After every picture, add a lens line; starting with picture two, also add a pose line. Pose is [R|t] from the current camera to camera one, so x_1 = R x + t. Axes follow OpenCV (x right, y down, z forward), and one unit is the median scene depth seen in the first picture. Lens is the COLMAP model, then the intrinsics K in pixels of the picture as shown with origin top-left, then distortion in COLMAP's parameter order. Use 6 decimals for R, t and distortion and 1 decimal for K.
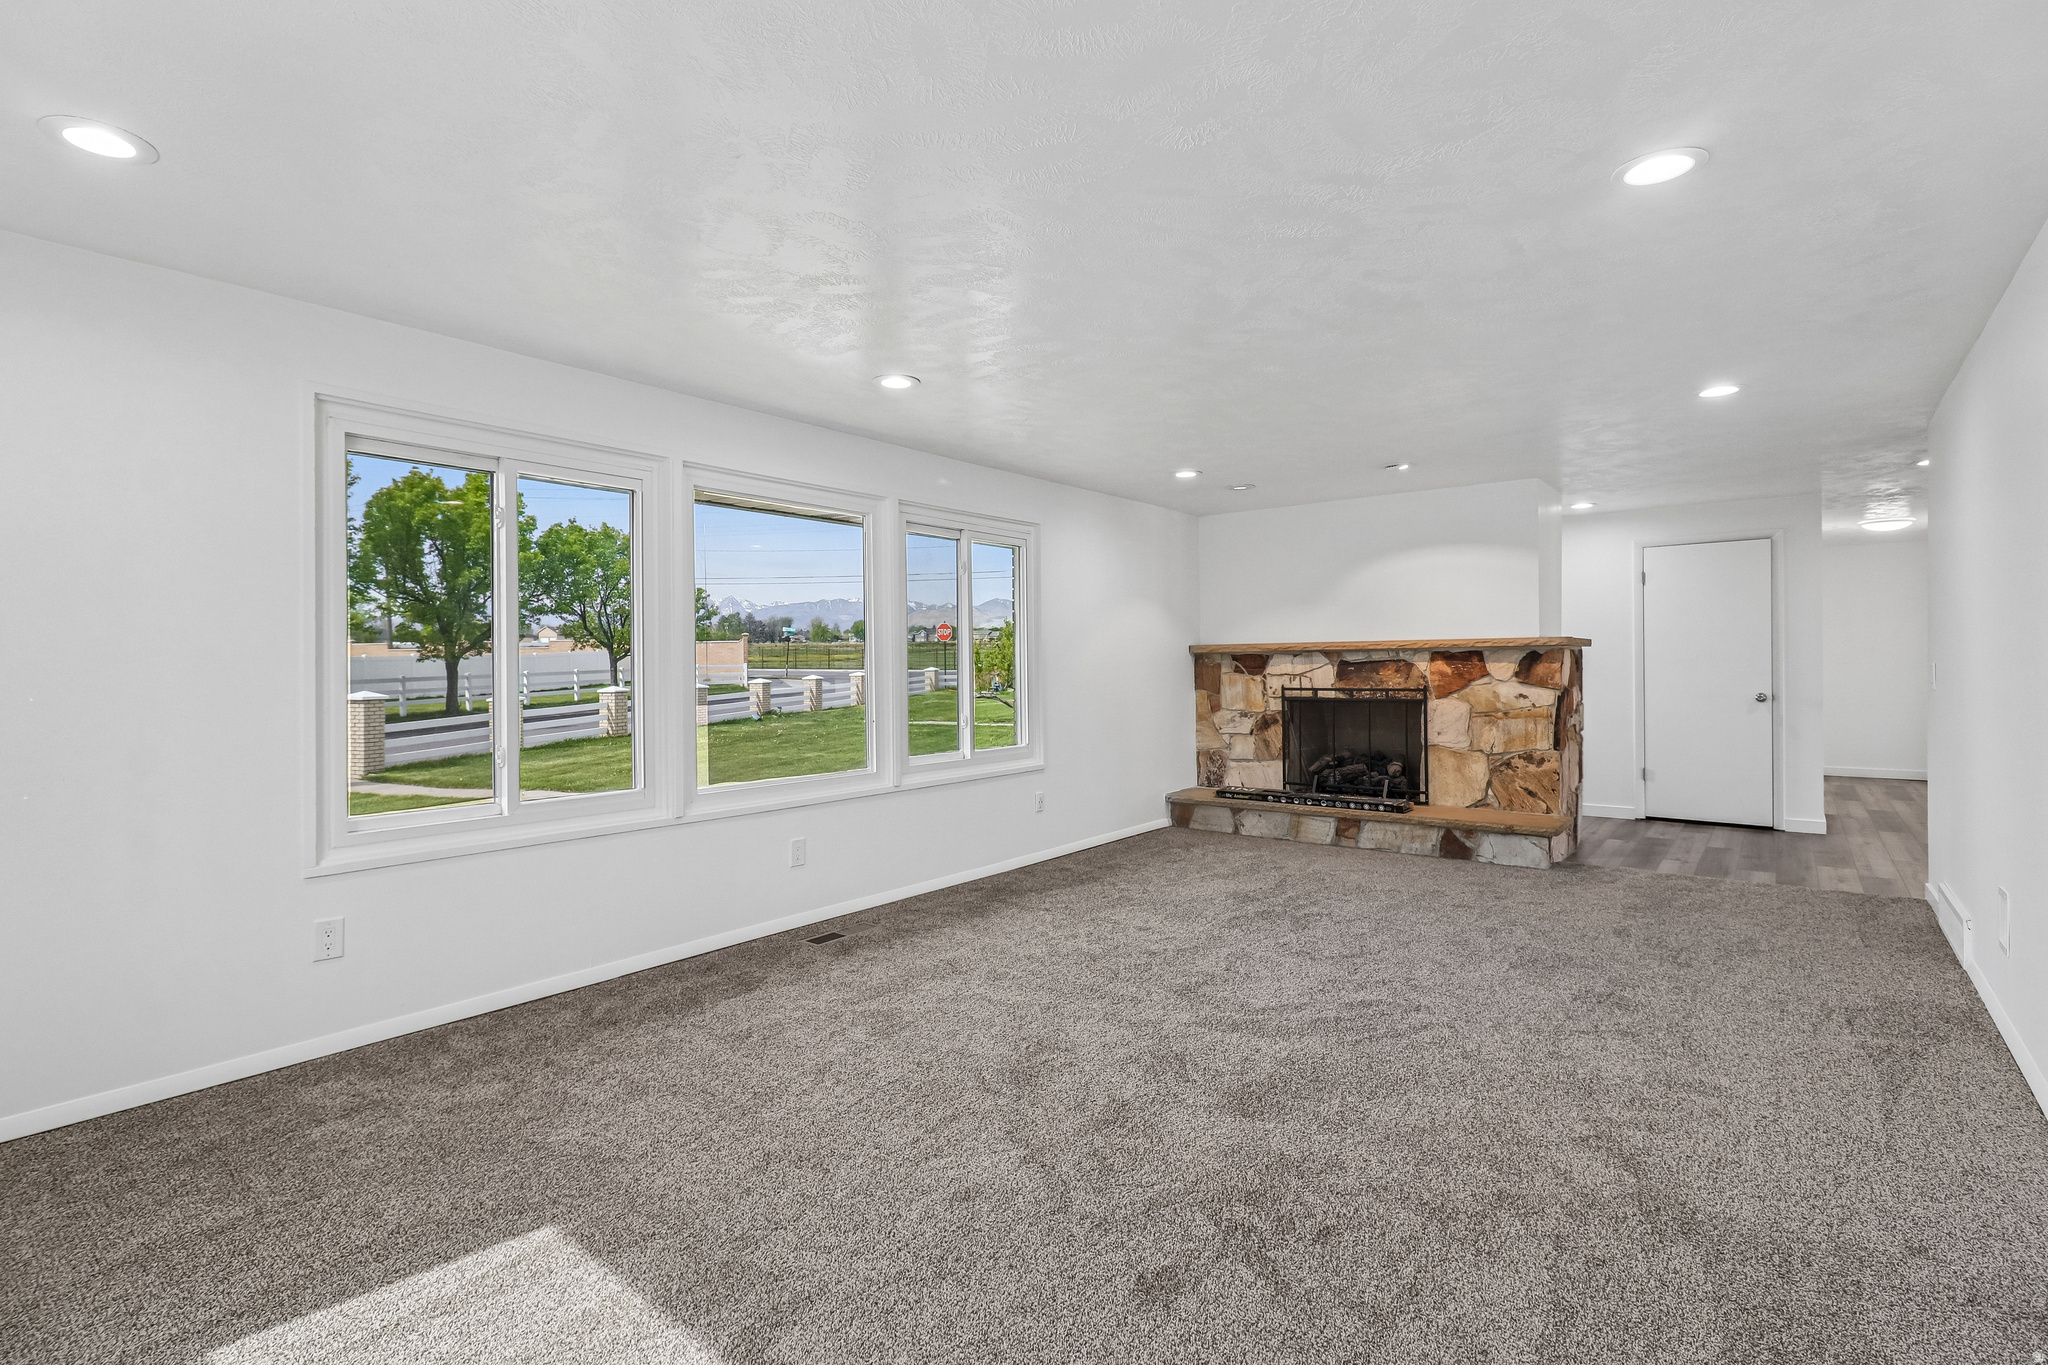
lens RADIAL K [[950.3, 0, 1039.2], [0, 950.3, 682.5], [0, 0, 1]] dist [0.015042, -0.013615]
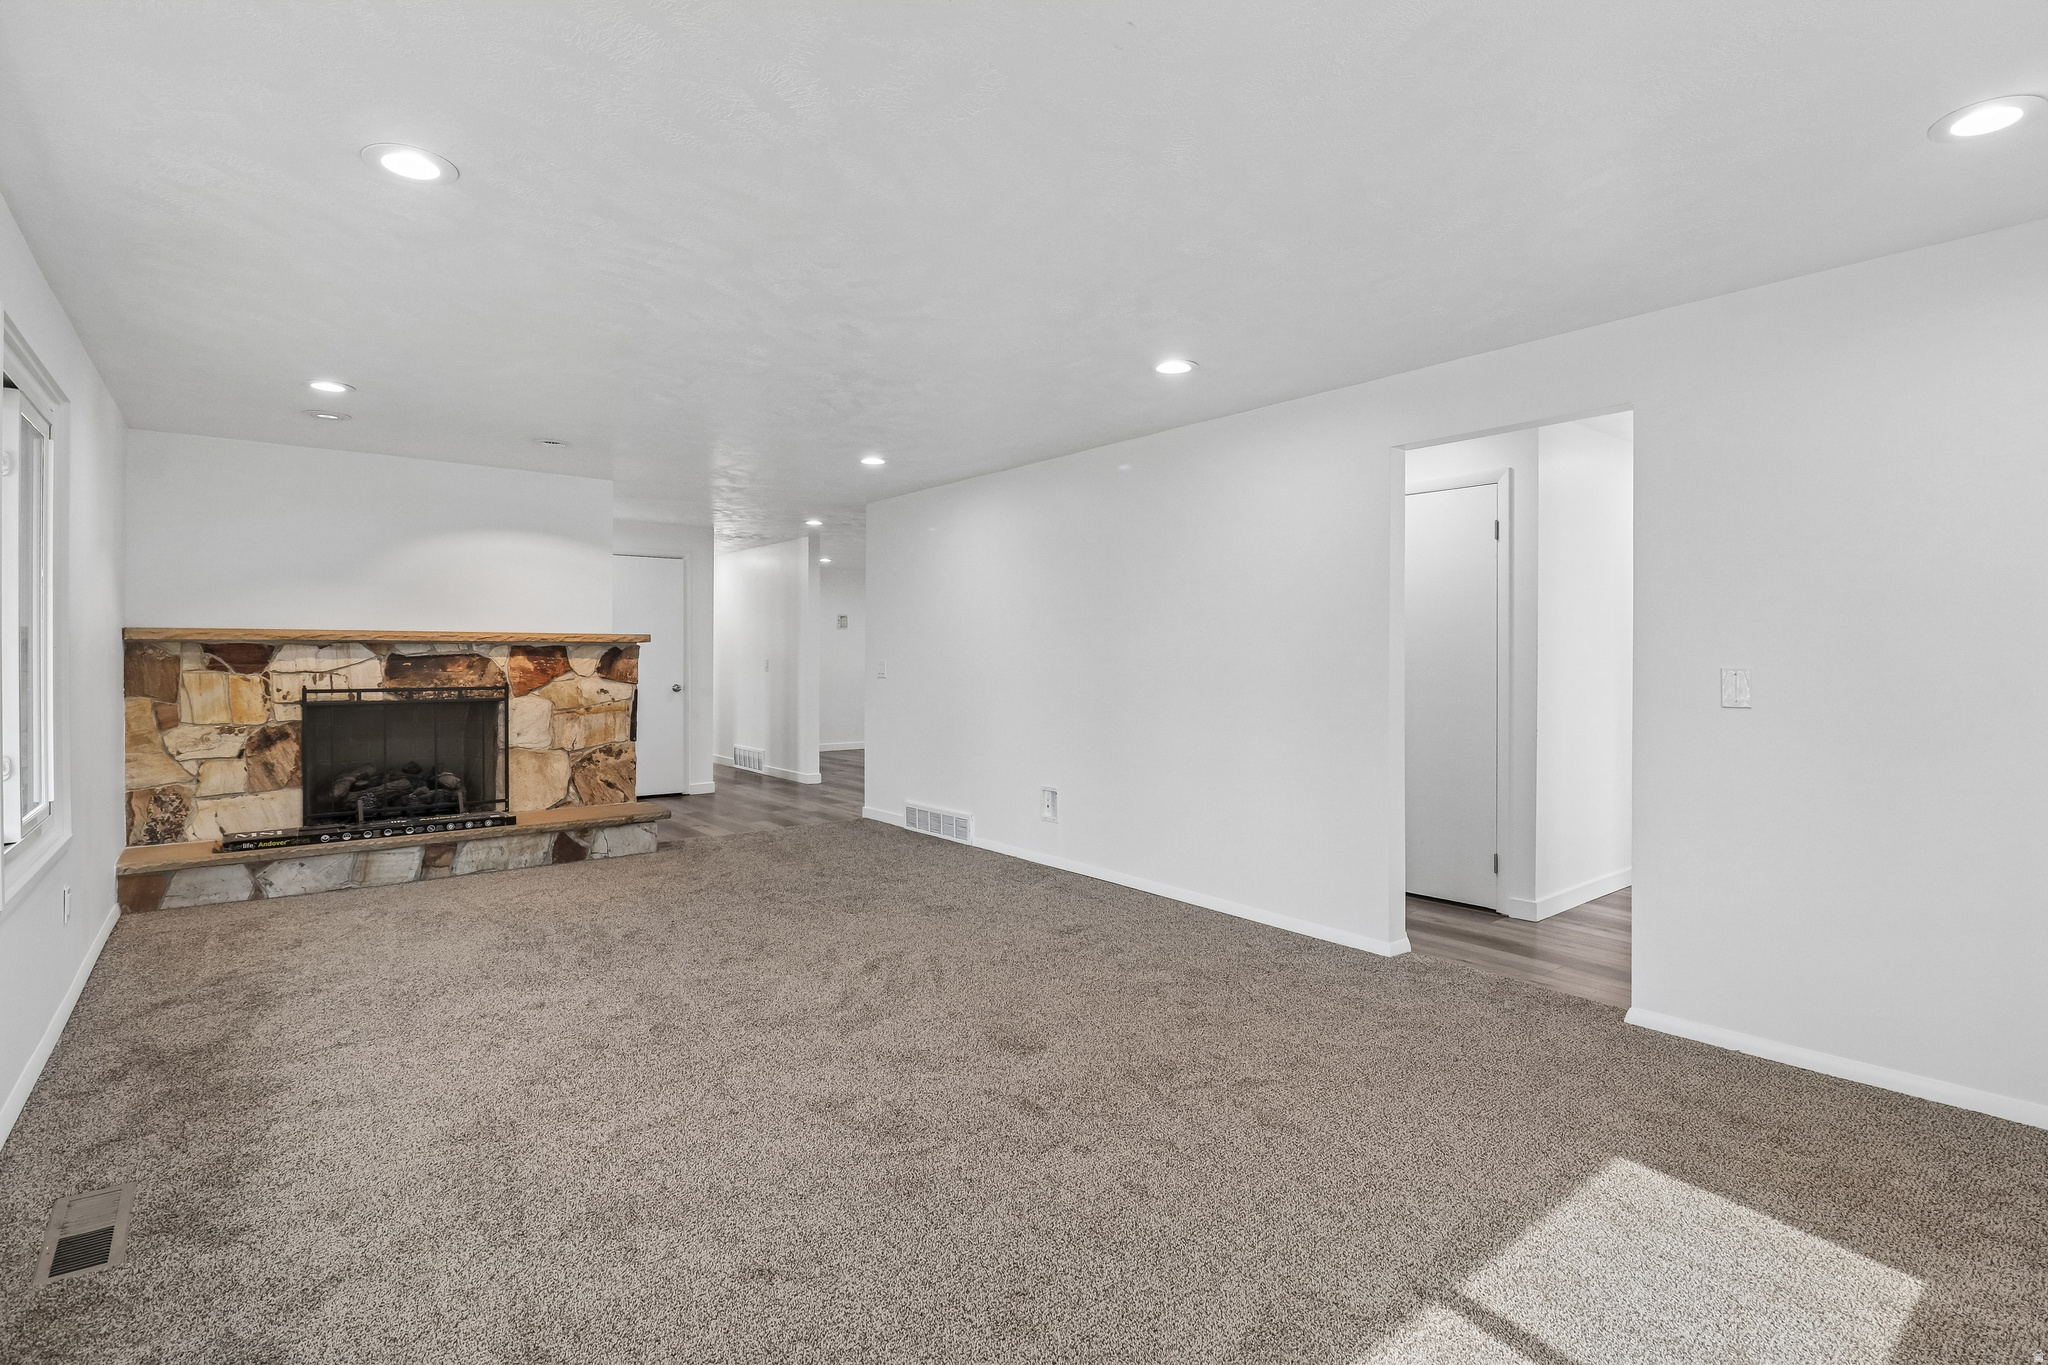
lens RADIAL K [[950.3, 0, 1039.5], [0, 950.3, 662.1], [0, 0, 1]] dist [0.015042, -0.013615]
pose [[0.236047, 0.003159, 0.971737, -0.358659], [0.013369, 0.999890, -0.006498, -0.003795], [-0.971650, 0.014525, 0.235978, 0.282795]]
